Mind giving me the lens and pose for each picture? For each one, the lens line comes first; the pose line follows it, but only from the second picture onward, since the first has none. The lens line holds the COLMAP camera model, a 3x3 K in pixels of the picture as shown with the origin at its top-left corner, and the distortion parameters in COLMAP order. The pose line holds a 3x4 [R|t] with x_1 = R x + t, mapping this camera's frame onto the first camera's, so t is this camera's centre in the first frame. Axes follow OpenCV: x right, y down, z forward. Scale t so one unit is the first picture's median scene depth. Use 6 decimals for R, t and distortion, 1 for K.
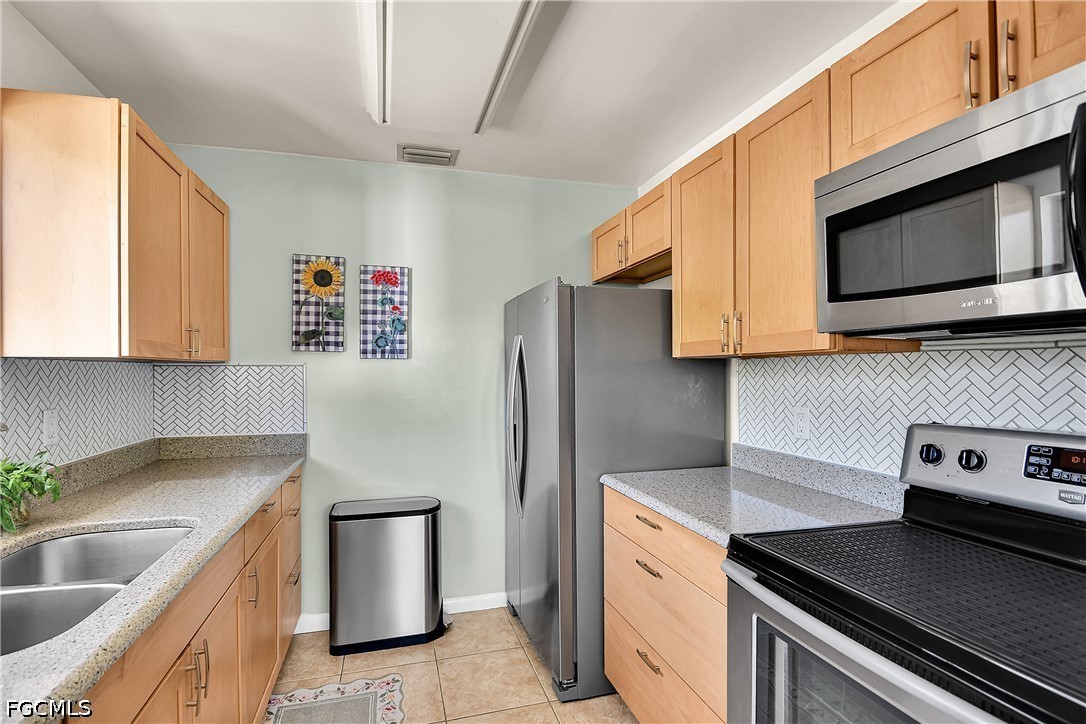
lens RADIAL K [[500.2, 0, 521.4], [0, 500.2, 364.9], [0, 0, 1]] dist [0.000616, -0.009589]
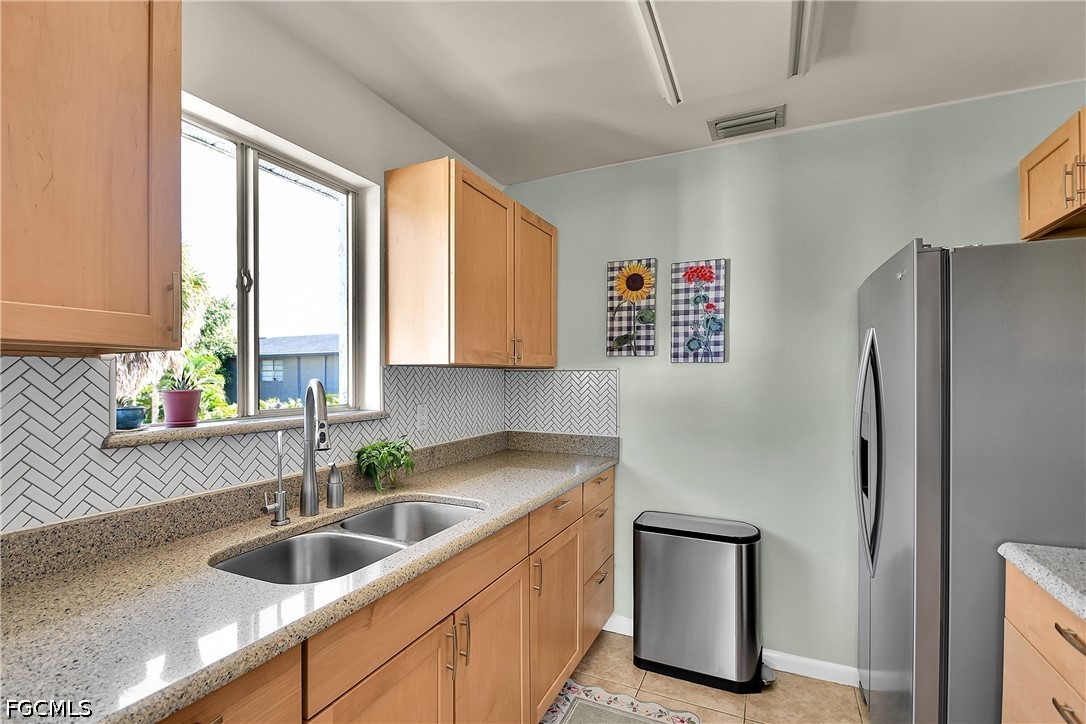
lens RADIAL K [[500.2, 0, 533.1], [0, 500.2, 372.8], [0, 0, 1]] dist [0.000616, -0.009589]
pose [[0.751030, -0.000555, -0.660268, 0.117074], [0.004314, 0.999982, 0.004067, 0.001624], [0.660254, -0.005902, 0.751019, 0.132798]]
